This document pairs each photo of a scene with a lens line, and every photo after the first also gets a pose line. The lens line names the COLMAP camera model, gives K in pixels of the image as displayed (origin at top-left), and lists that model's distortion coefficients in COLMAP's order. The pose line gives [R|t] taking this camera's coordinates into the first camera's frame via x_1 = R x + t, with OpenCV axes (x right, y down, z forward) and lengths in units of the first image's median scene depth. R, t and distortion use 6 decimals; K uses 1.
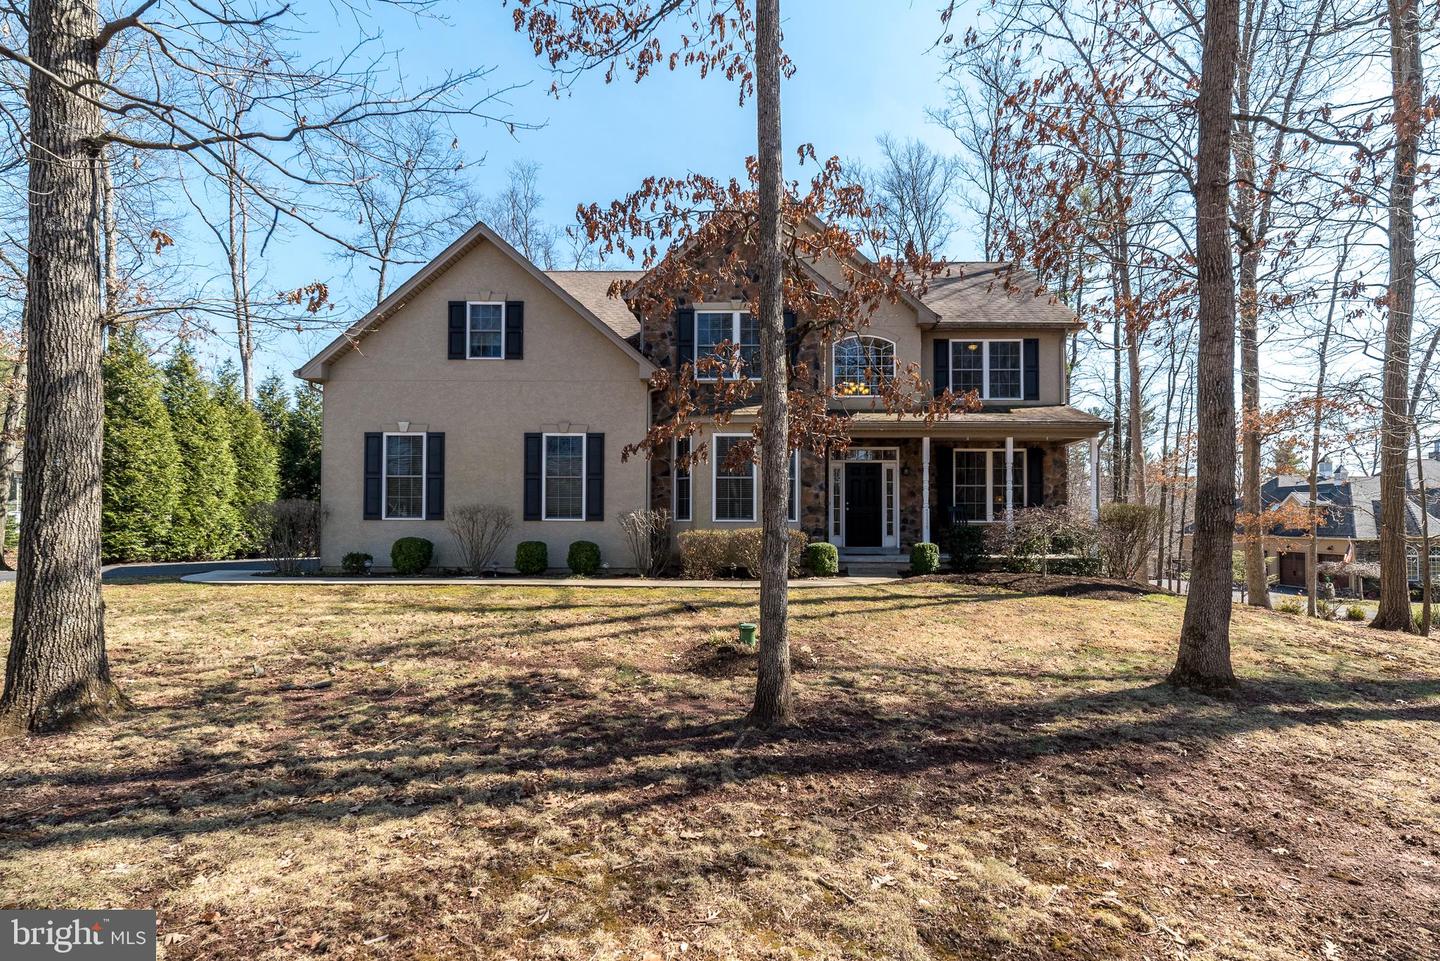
lens RADIAL K [[633.5, 0, 781.4], [0, 633.5, 500.0], [0, 0, 1]] dist [0.006713, 0.000739]
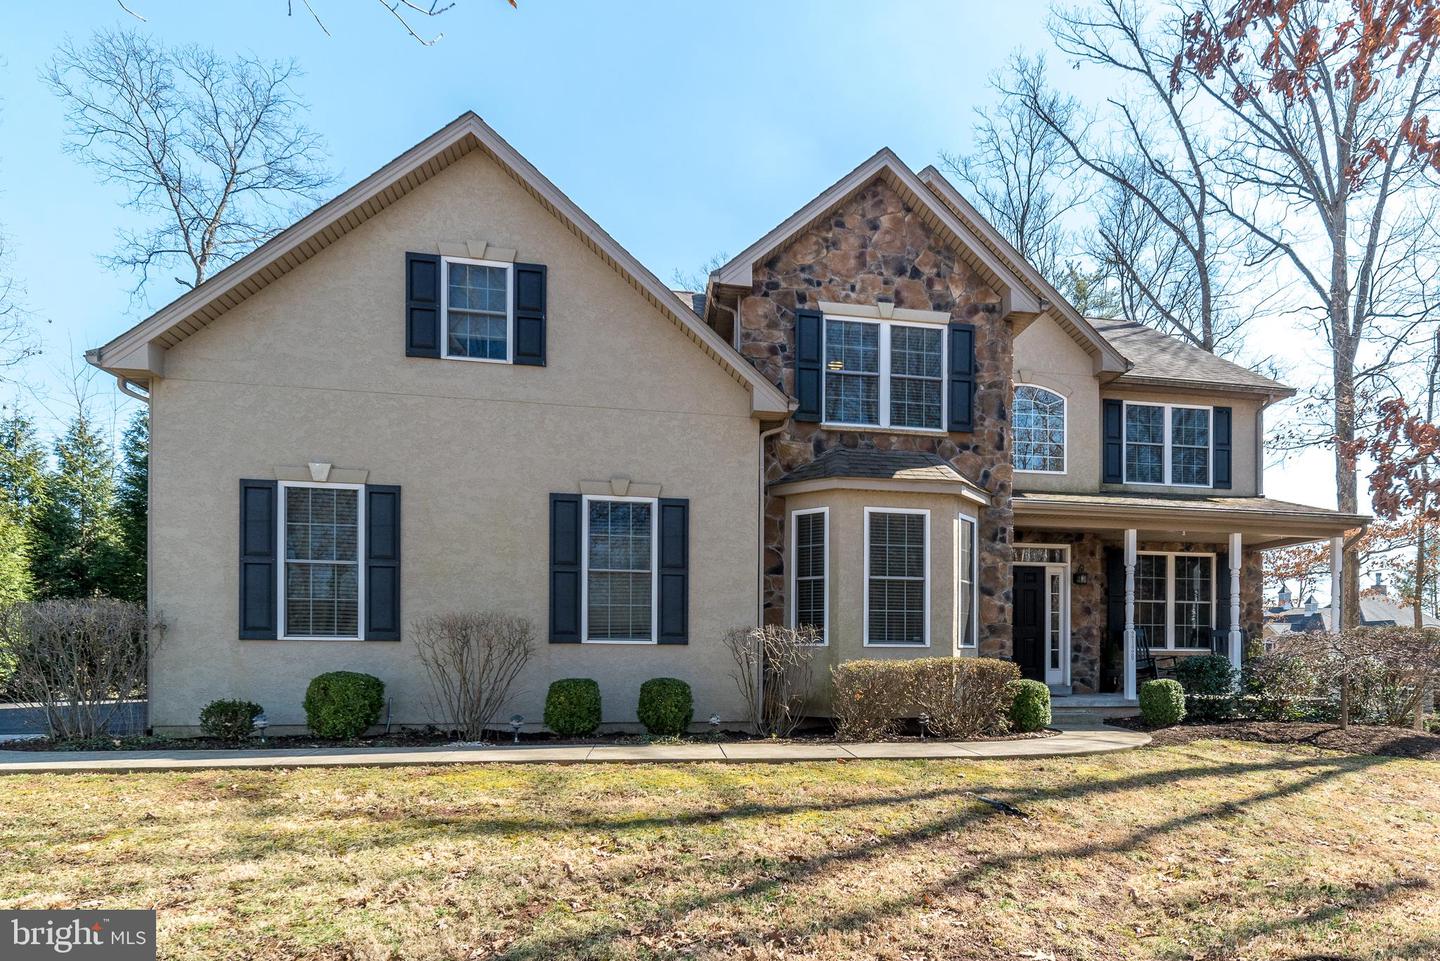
lens RADIAL K [[708.5, 0, 820.4], [0, 708.5, 641.9], [0, 0, 1]] dist [0.007788, -0.000140]
pose [[0.984079, 0.006864, 0.177599, -0.276493], [-0.010325, 0.999774, 0.018572, 0.016483], [-0.177431, -0.020110, 0.983928, 0.312233]]
